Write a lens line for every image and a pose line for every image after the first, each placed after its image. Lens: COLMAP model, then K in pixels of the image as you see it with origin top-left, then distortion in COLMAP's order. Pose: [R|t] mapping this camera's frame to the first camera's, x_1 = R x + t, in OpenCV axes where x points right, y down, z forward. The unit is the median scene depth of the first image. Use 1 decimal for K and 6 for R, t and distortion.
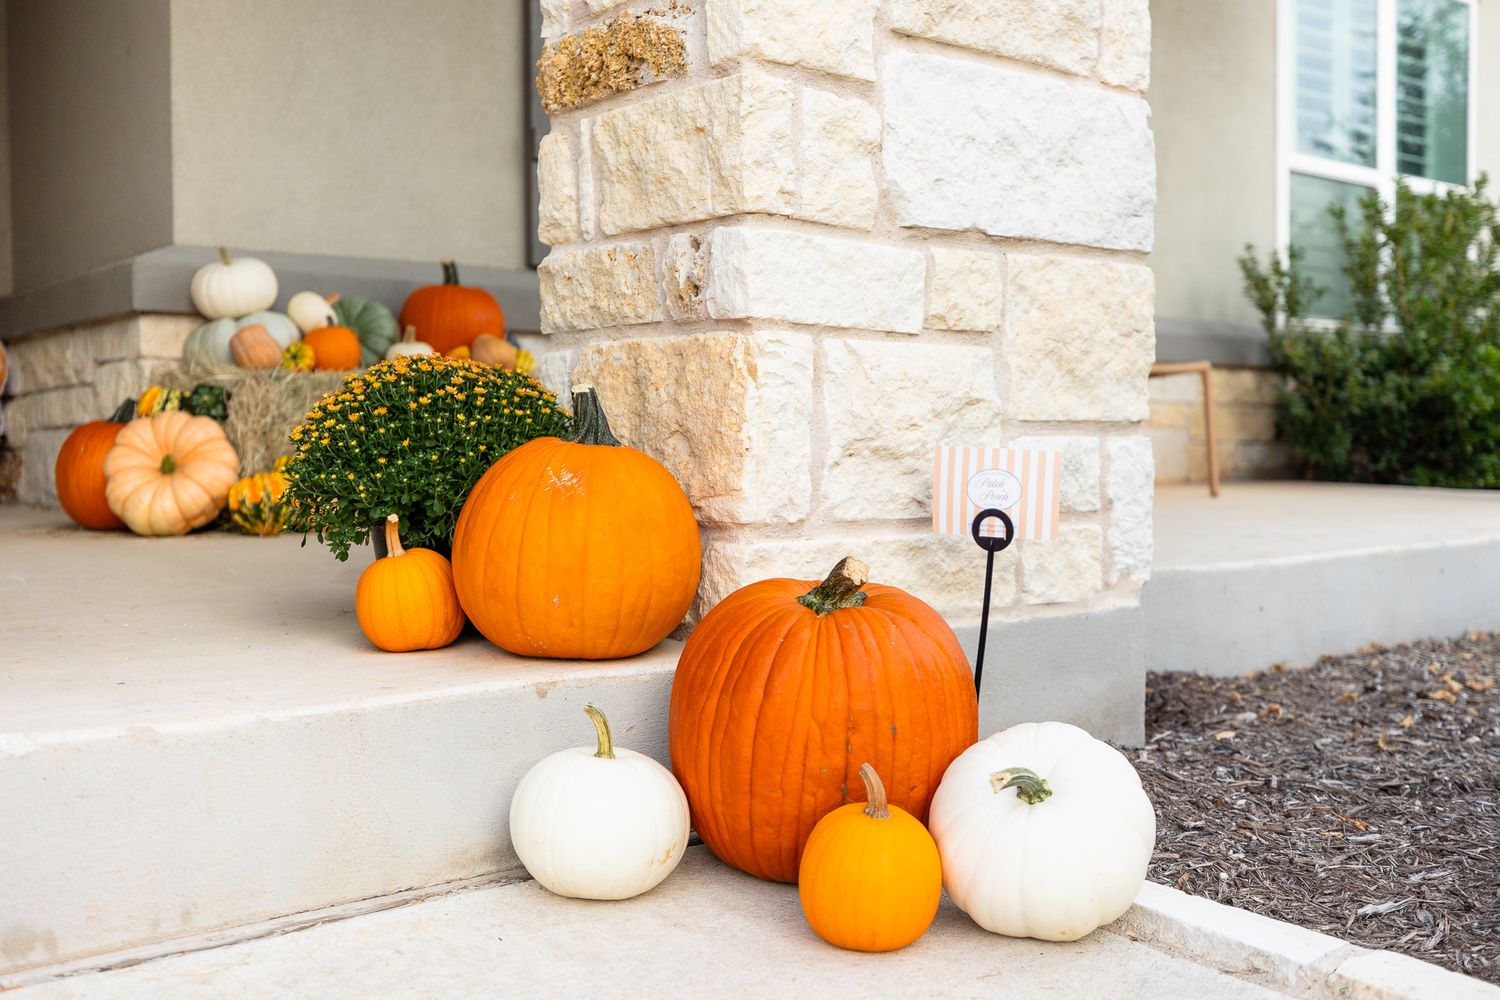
lens RADIAL K [[1493.3, 0, 780.5], [0, 1493.3, 480.0], [0, 0, 1]] dist [0.000482, 0.007528]
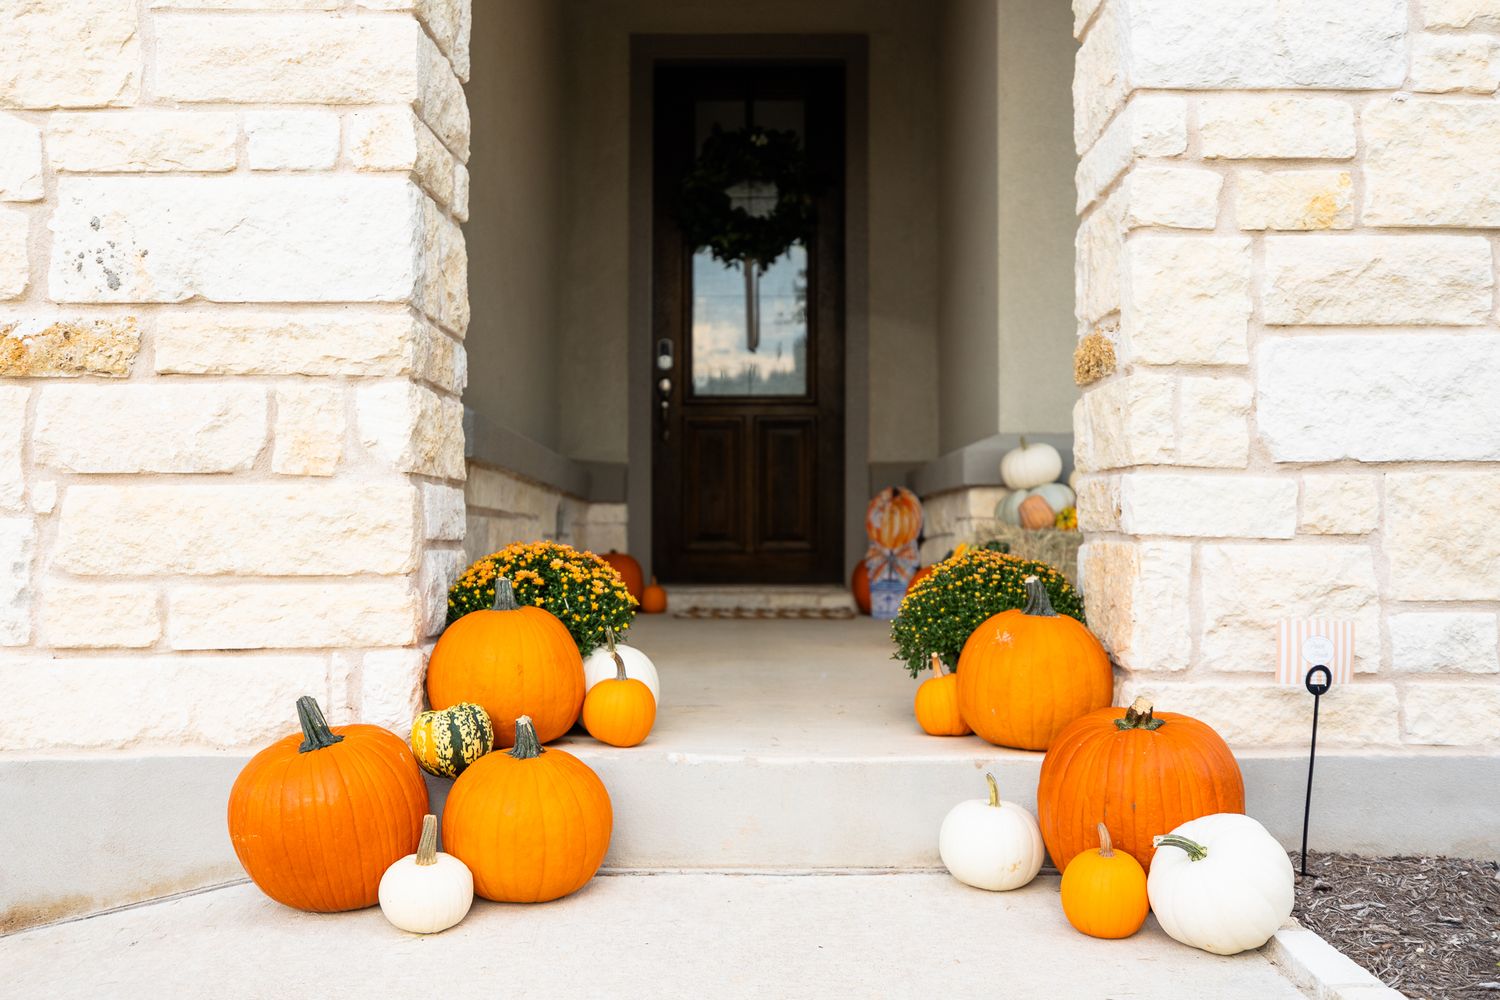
lens RADIAL K [[1444.2, 0, 760.3], [0, 1444.2, 509.7], [0, 0, 1]] dist [0.003566, 0.008398]
pose [[0.781333, -0.012824, -0.623982, 0.560556], [-0.019912, 0.998768, -0.045459, -0.055462], [0.623796, 0.047944, 0.780115, -0.364429]]
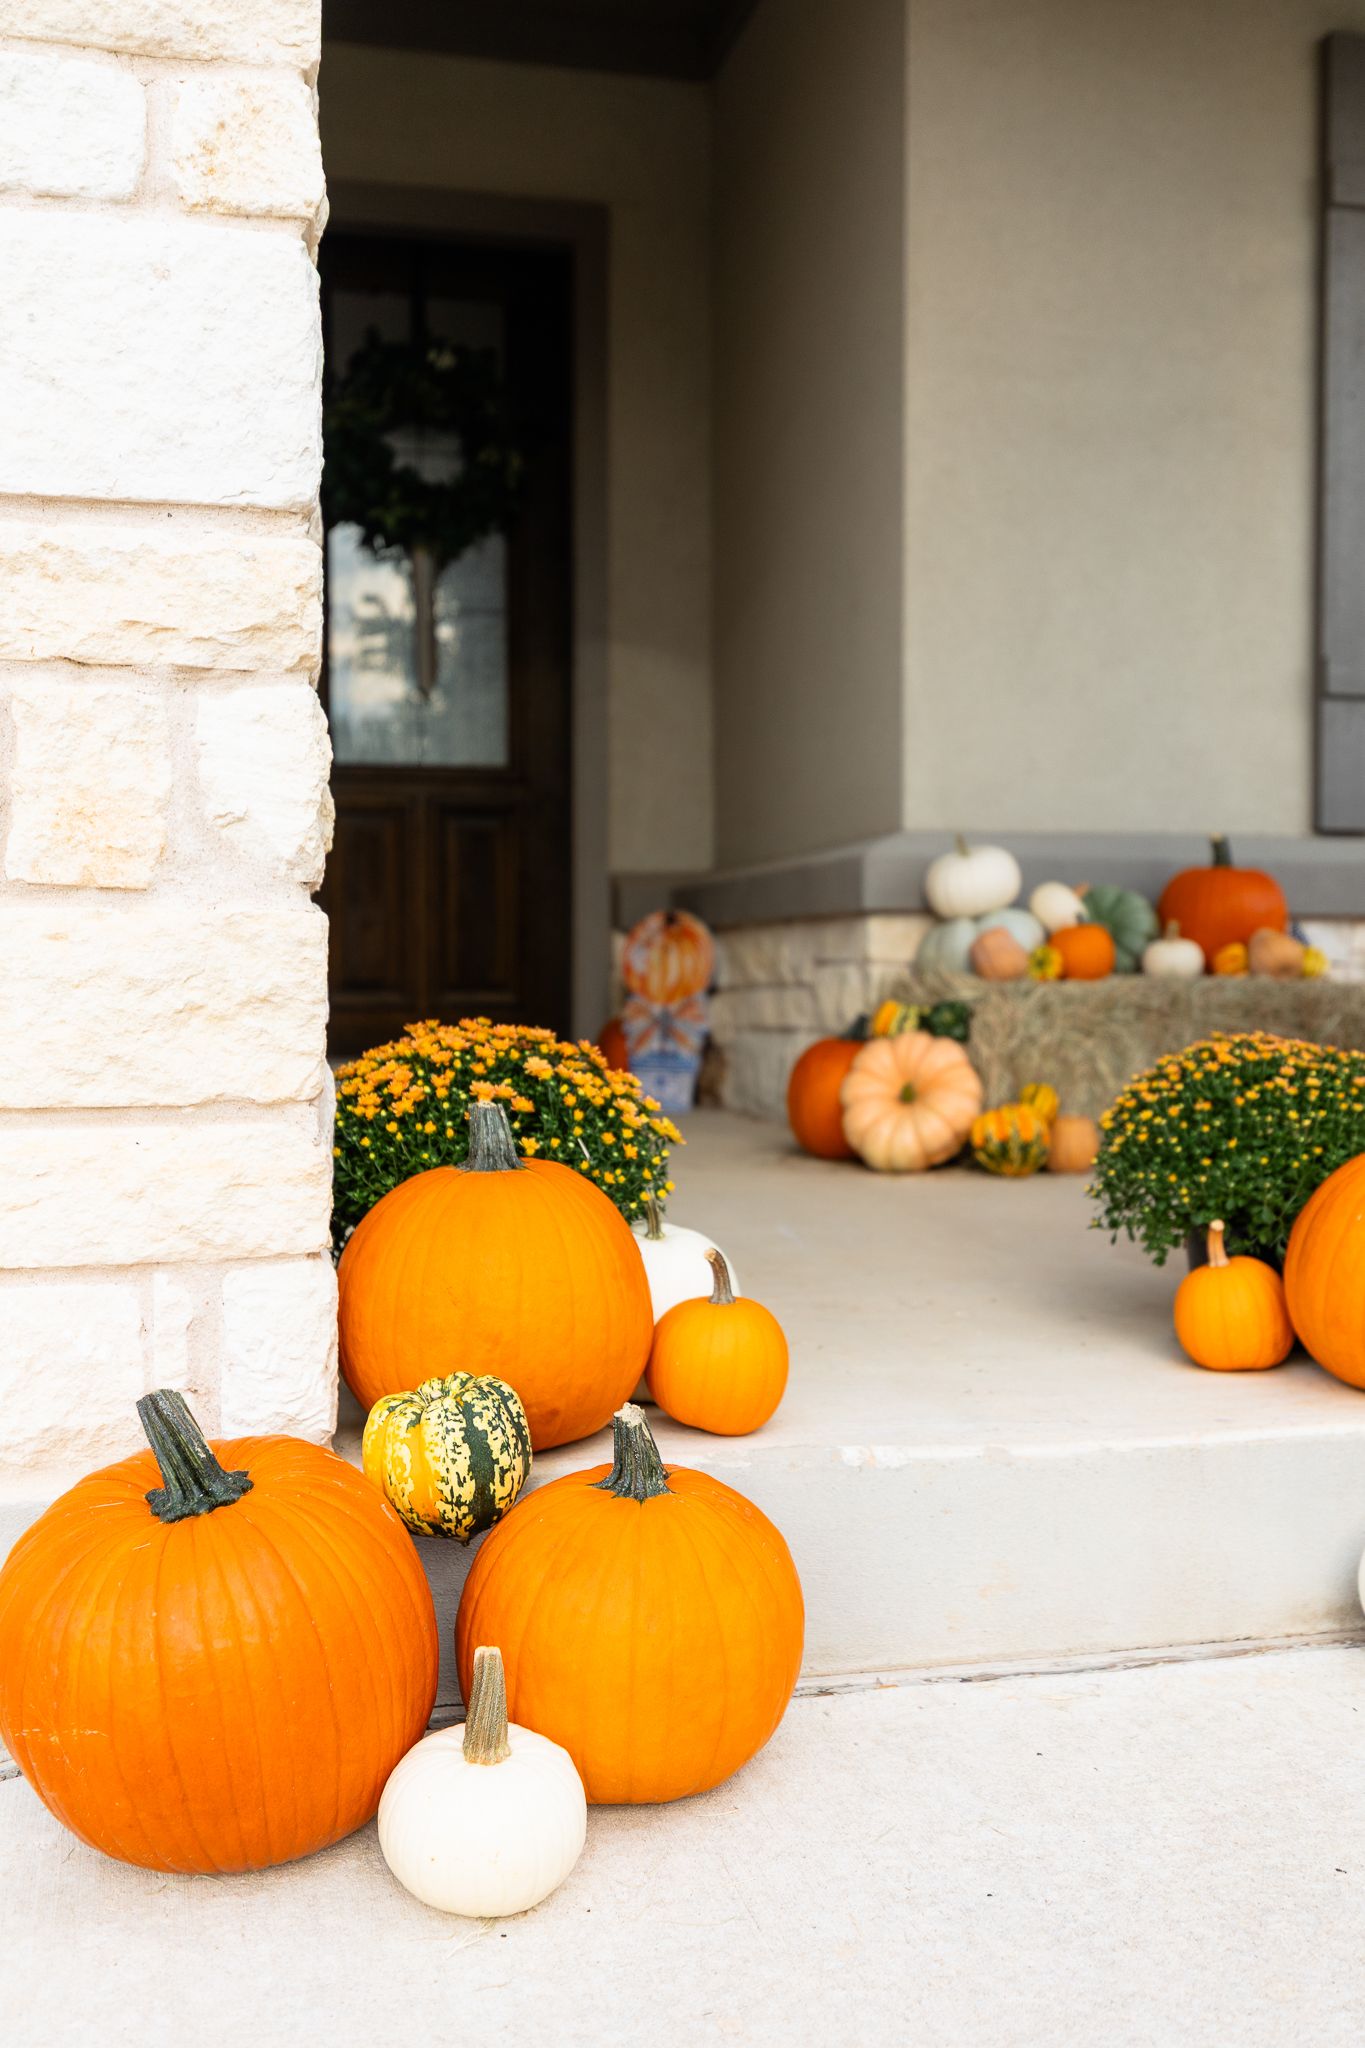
lens RADIAL K [[1971.8, 0, 716.6], [0, 1971.8, 1054.5], [0, 0, 1]] dist [0.003566, 0.008398]
pose [[0.904188, 0.017215, -0.426787, -0.020152], [-0.014439, 0.999848, 0.009739, -0.081651], [0.426890, -0.002643, 0.904300, -0.216396]]
